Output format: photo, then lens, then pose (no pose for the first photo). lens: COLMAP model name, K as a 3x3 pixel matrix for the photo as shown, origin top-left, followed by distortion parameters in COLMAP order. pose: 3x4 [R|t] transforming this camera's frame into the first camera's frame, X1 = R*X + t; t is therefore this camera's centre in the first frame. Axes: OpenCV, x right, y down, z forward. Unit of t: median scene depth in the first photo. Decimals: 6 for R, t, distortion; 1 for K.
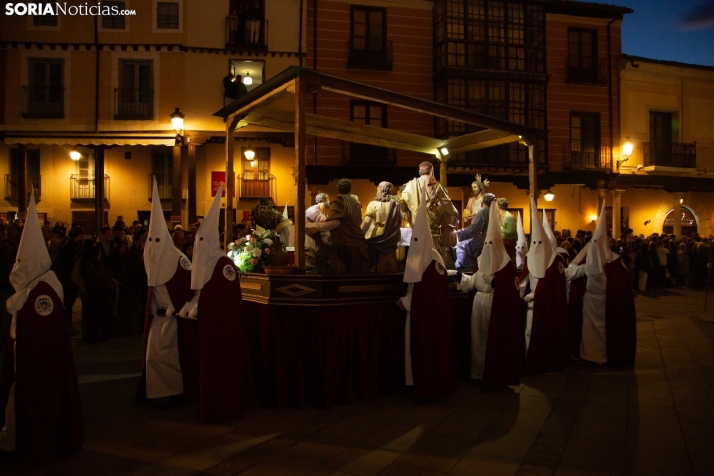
lens RADIAL K [[518.5, 0, 357.0], [0, 518.5, 238.0], [0, 0, 1]] dist [-0.099595, 0.074417]
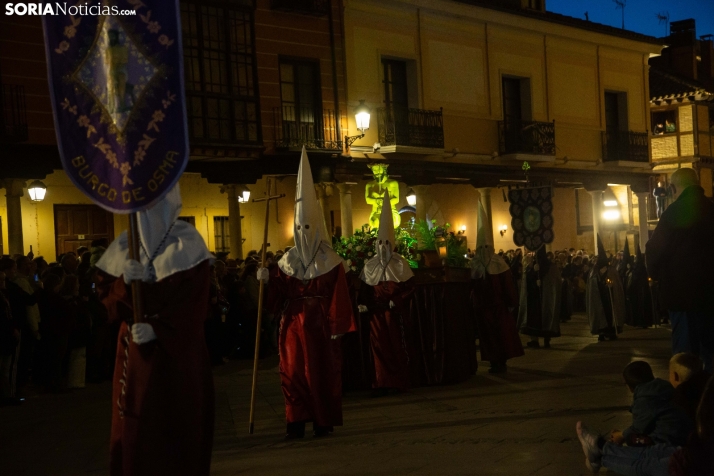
lens RADIAL K [[1240.6, 0, 343.9], [0, 1240.6, 236.4], [0, 0, 1]] dist [0.282260, -0.068040]
pose [[0.818967, -0.030197, 0.573046, -0.397978], [0.056555, 0.998000, -0.028234, 0.015995], [-0.571047, 0.055531, 0.819037, -0.275382]]
